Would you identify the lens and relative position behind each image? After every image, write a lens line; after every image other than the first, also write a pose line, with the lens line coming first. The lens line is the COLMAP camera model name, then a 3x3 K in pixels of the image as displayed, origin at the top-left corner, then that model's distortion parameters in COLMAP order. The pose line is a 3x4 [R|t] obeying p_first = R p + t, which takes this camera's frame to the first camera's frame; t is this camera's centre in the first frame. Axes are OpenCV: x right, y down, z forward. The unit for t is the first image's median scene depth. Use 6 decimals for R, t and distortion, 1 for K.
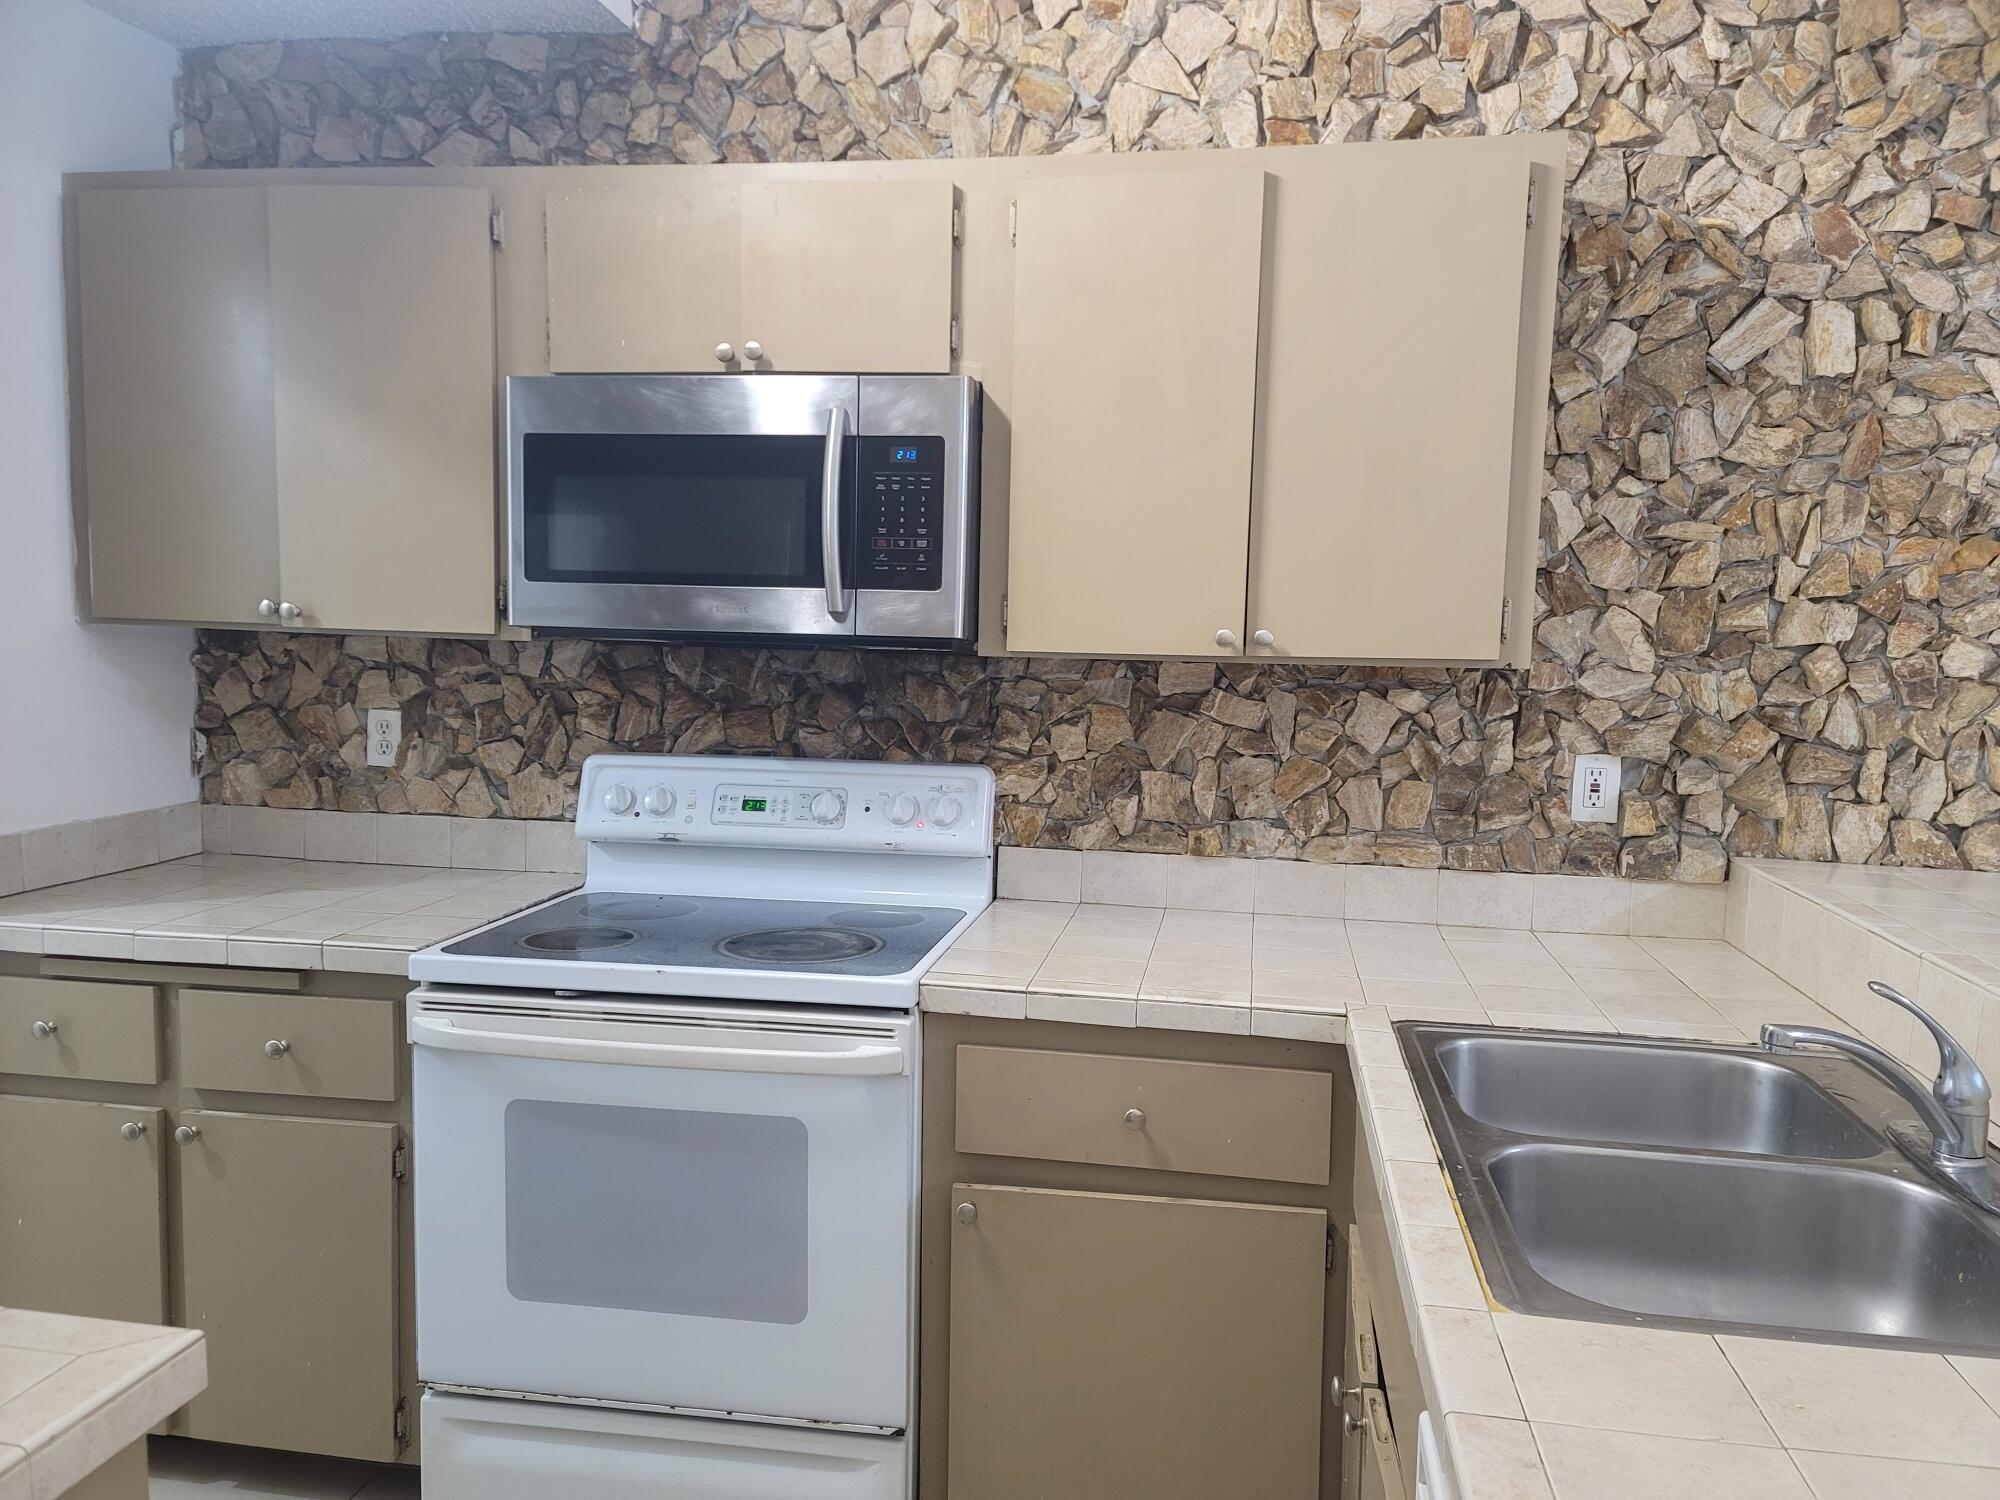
lens RADIAL K [[1466.0, 0, 1001.6], [0, 1466.0, 755.9], [0, 0, 1]] dist [0.058485, -0.012304]
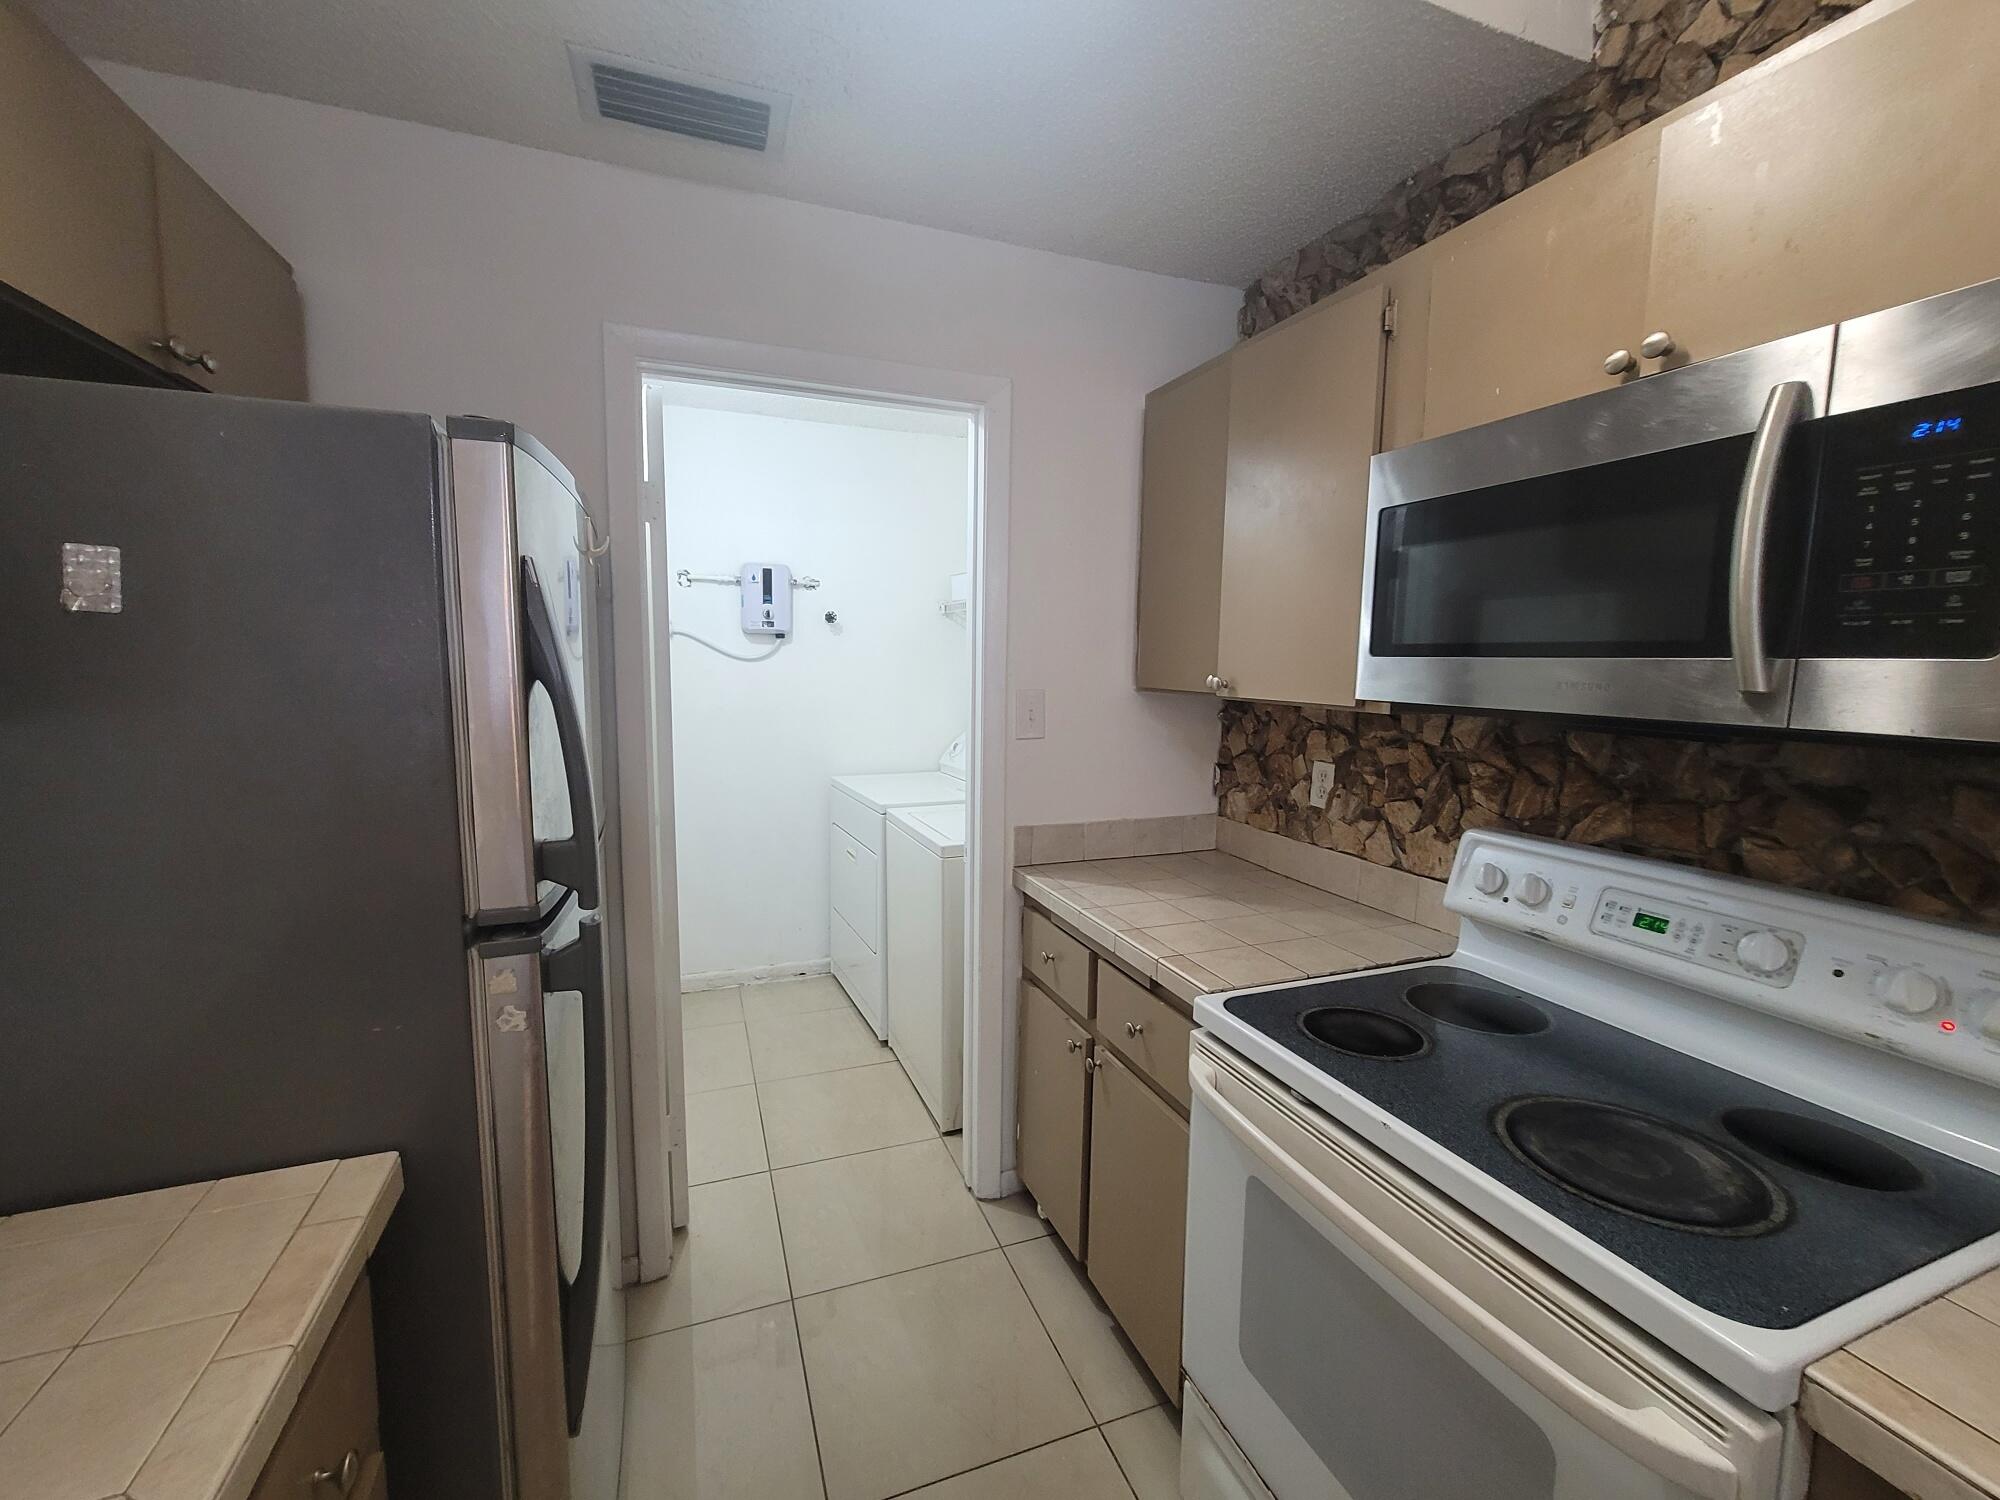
lens RADIAL K [[821.1, 0, 988.3], [0, 821.1, 740.7], [0, 0, 1]] dist [-0.003947, 0.001739]
pose [[0.514773, 0.069839, -0.854477, 0.023581], [-0.086580, 0.995816, 0.029232, -0.046980], [0.852944, 0.058933, 0.518666, 0.422647]]
